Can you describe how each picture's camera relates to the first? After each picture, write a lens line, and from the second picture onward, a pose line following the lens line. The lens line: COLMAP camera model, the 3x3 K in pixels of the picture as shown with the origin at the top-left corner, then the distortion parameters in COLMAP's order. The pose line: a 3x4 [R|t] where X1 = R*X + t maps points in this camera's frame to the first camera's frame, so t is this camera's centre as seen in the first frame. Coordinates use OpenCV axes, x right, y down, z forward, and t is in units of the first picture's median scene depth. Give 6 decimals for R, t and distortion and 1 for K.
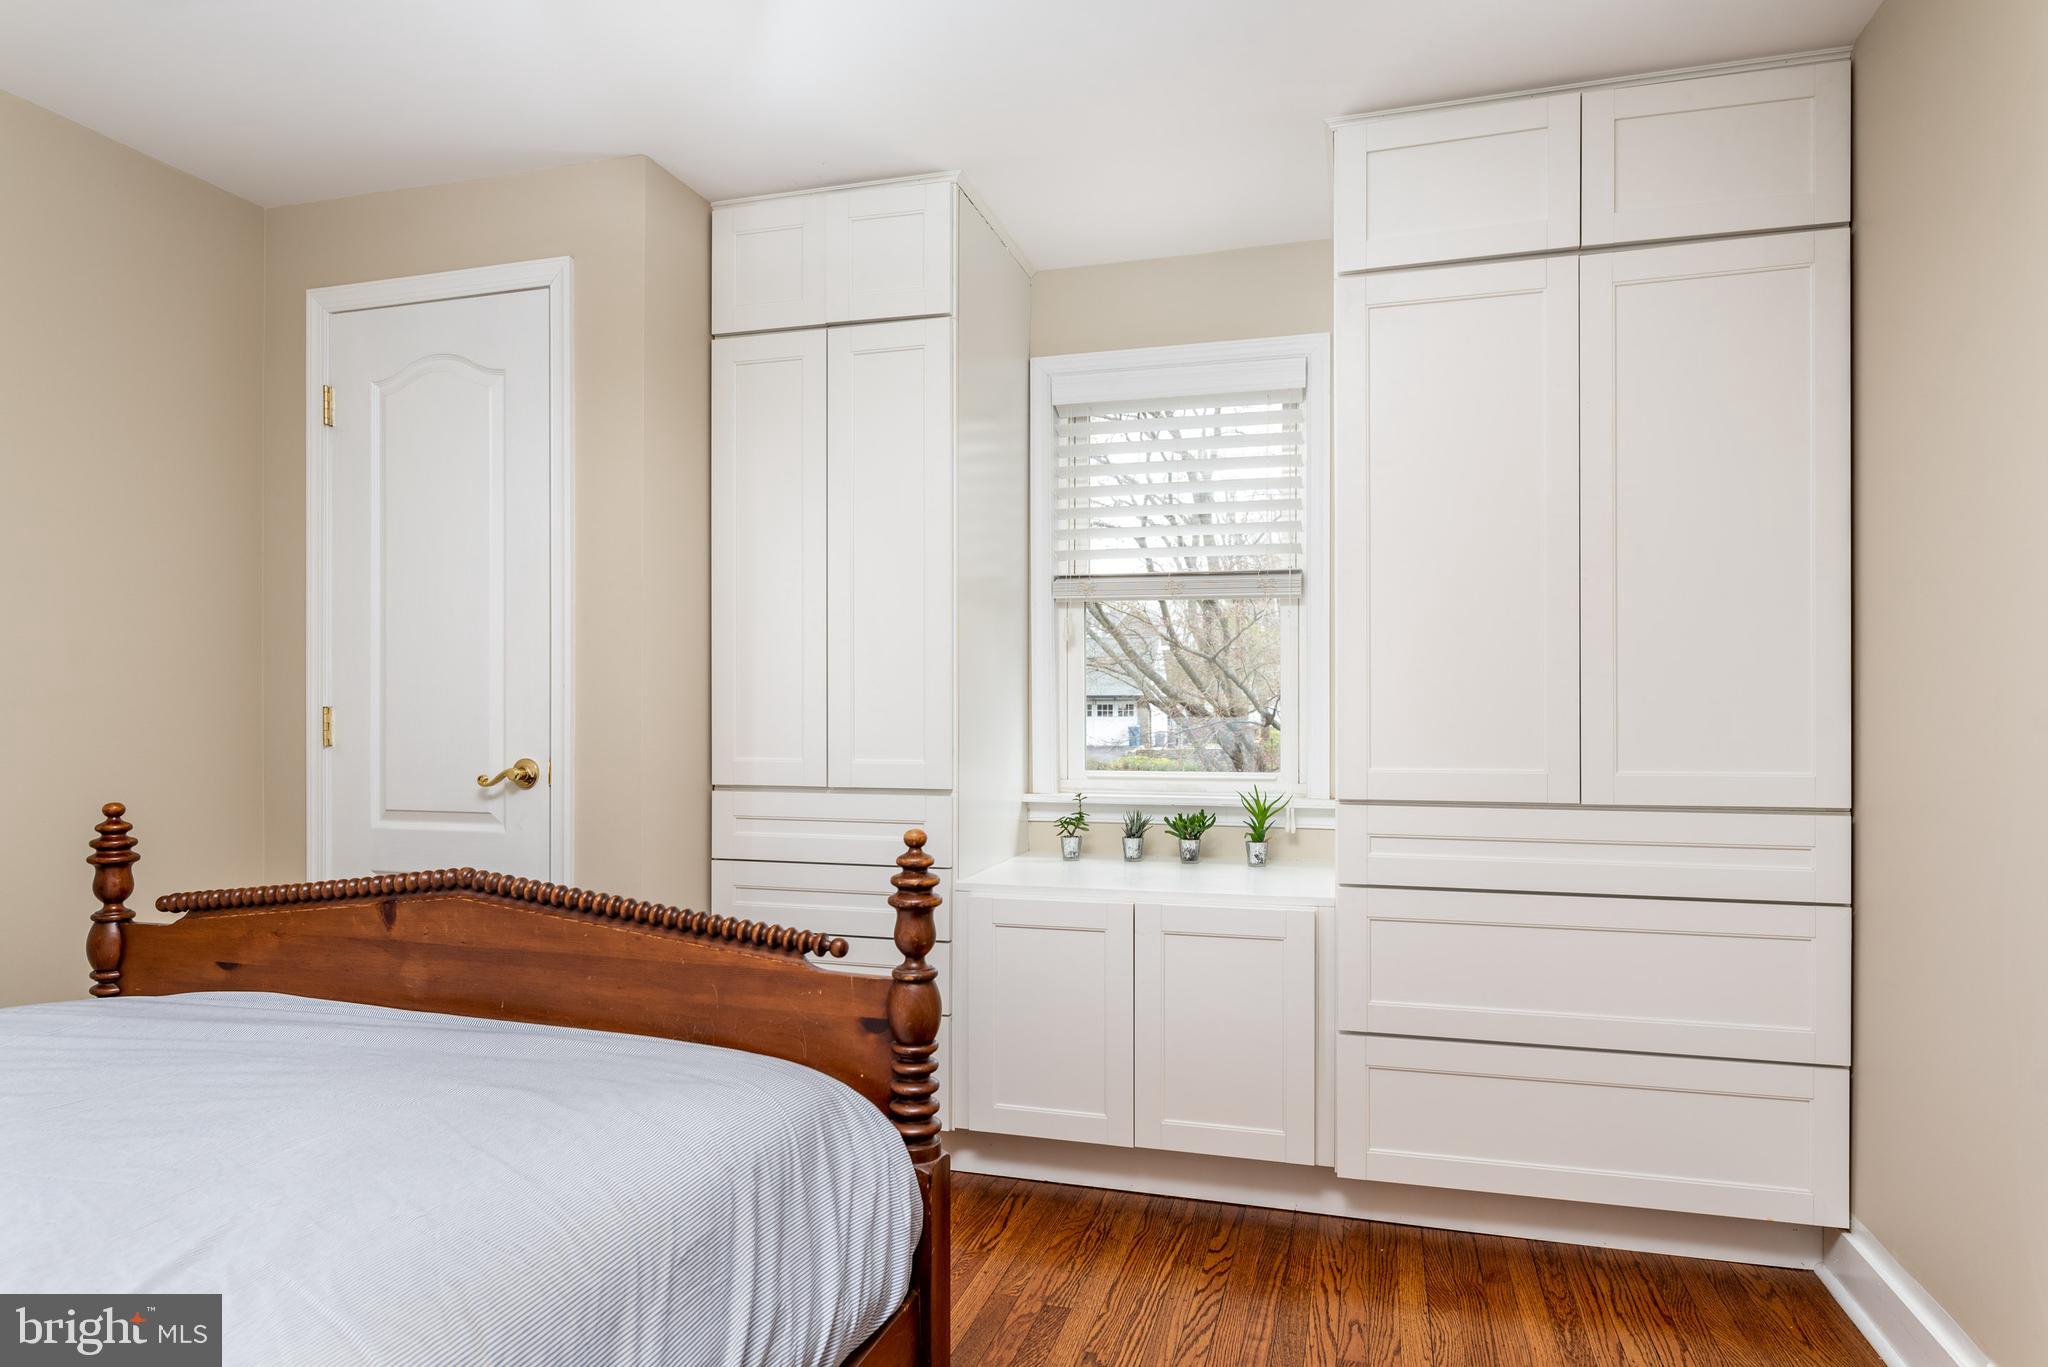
lens RADIAL K [[1193.7, 0, 1024.8], [0, 1193.7, 708.2], [0, 0, 1]] dist [0.000755, -0.000537]
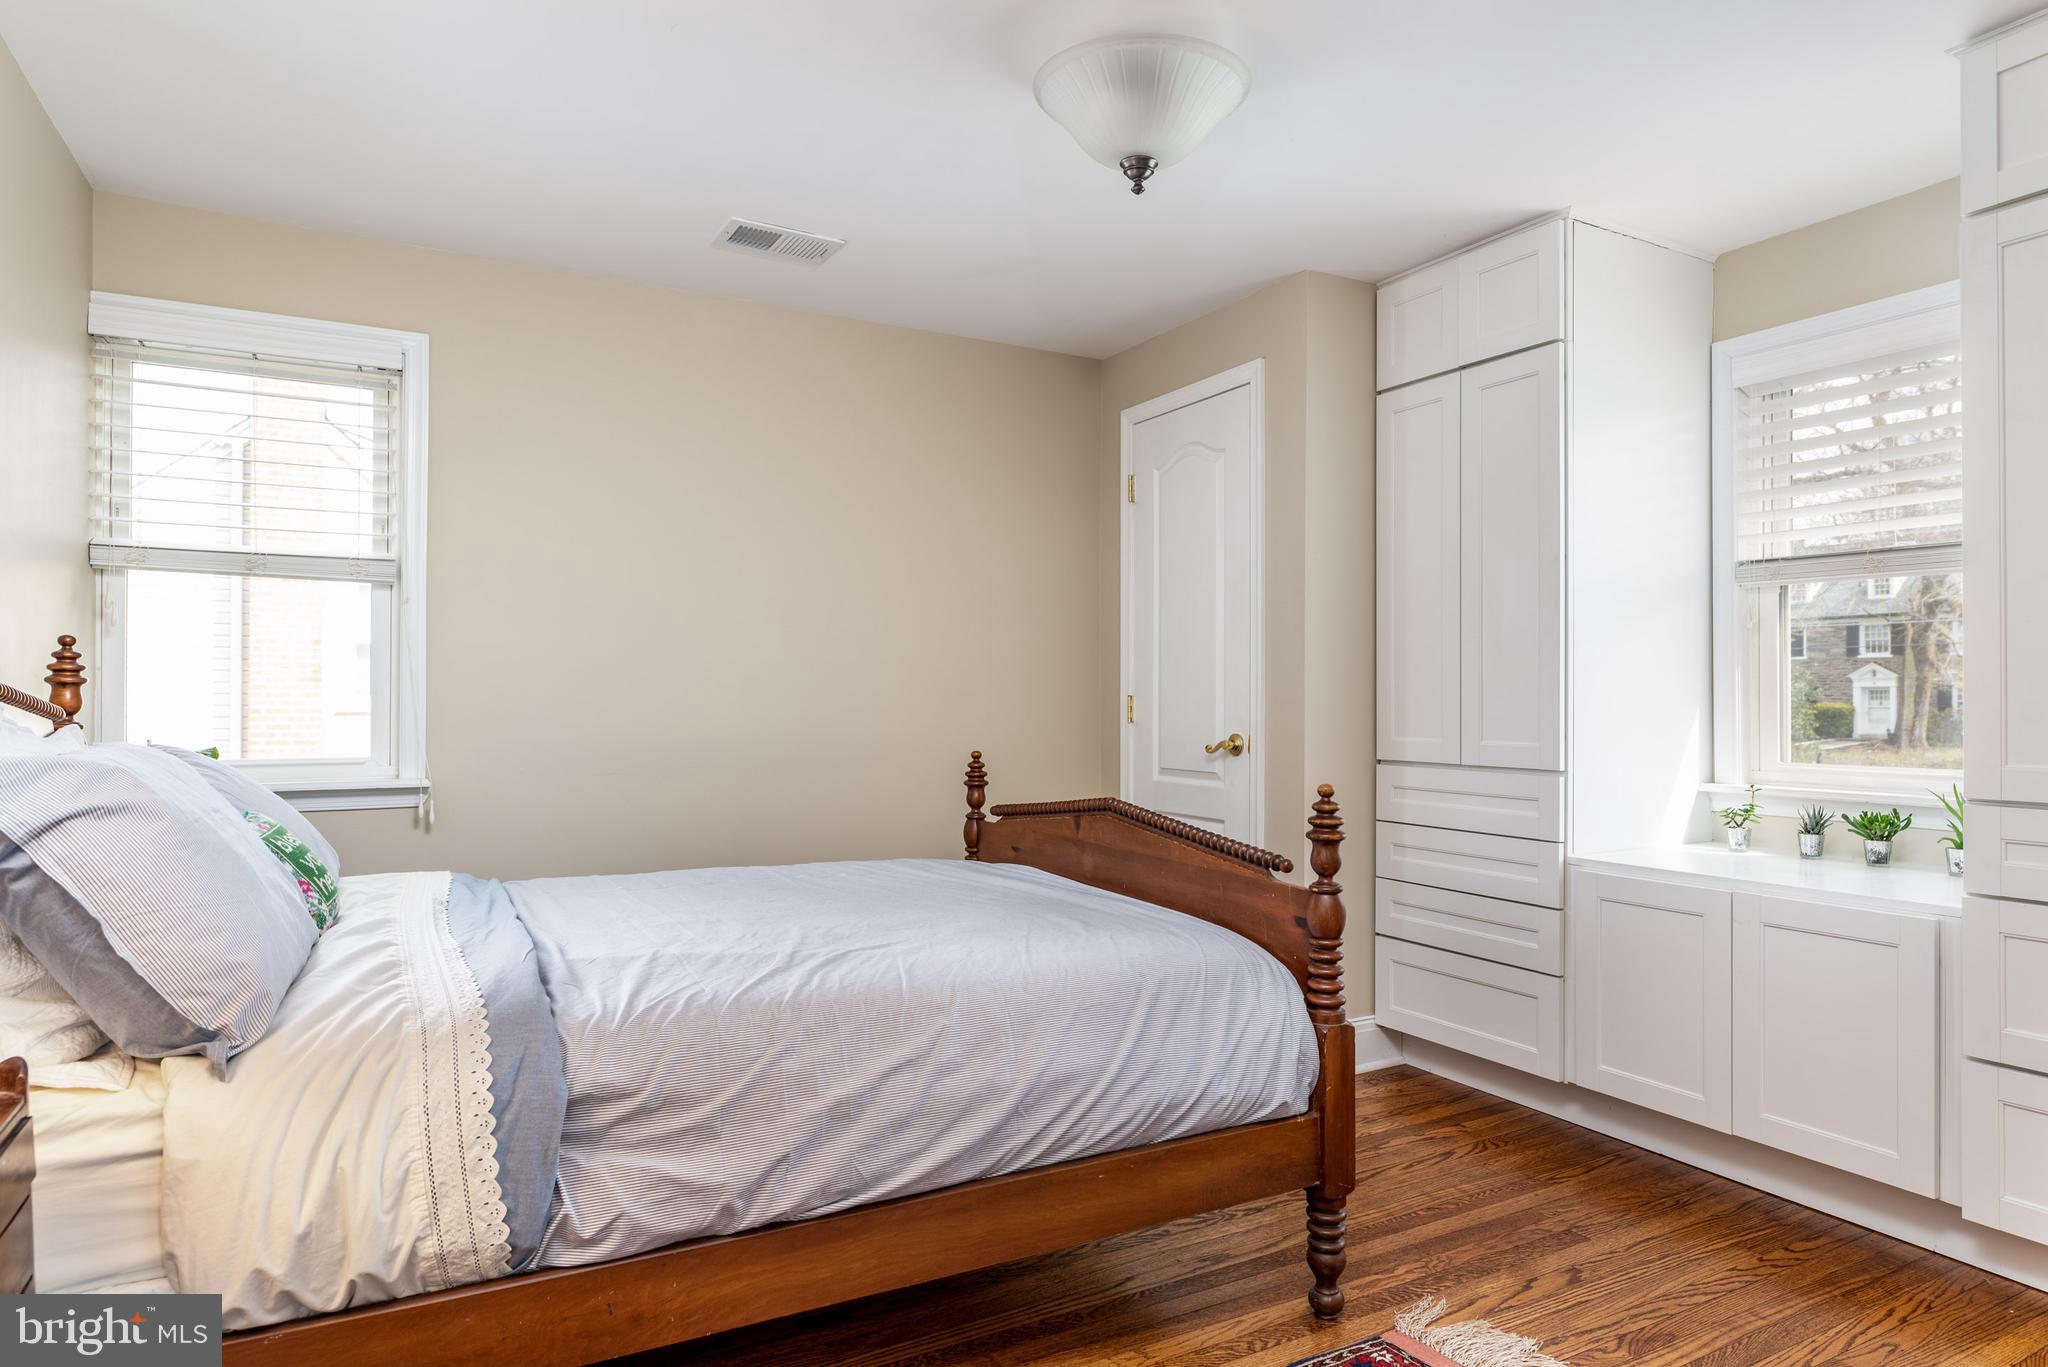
lens RADIAL K [[1204.6, 0, 1024.0], [0, 1204.6, 683.5], [0, 0, 1]] dist [0.000698, 0.001741]
pose [[0.707907, -0.007060, -0.706270, 0.403142], [-0.001617, 0.999931, -0.011617, 0.001639], [0.706304, 0.009366, 0.707847, -0.145613]]
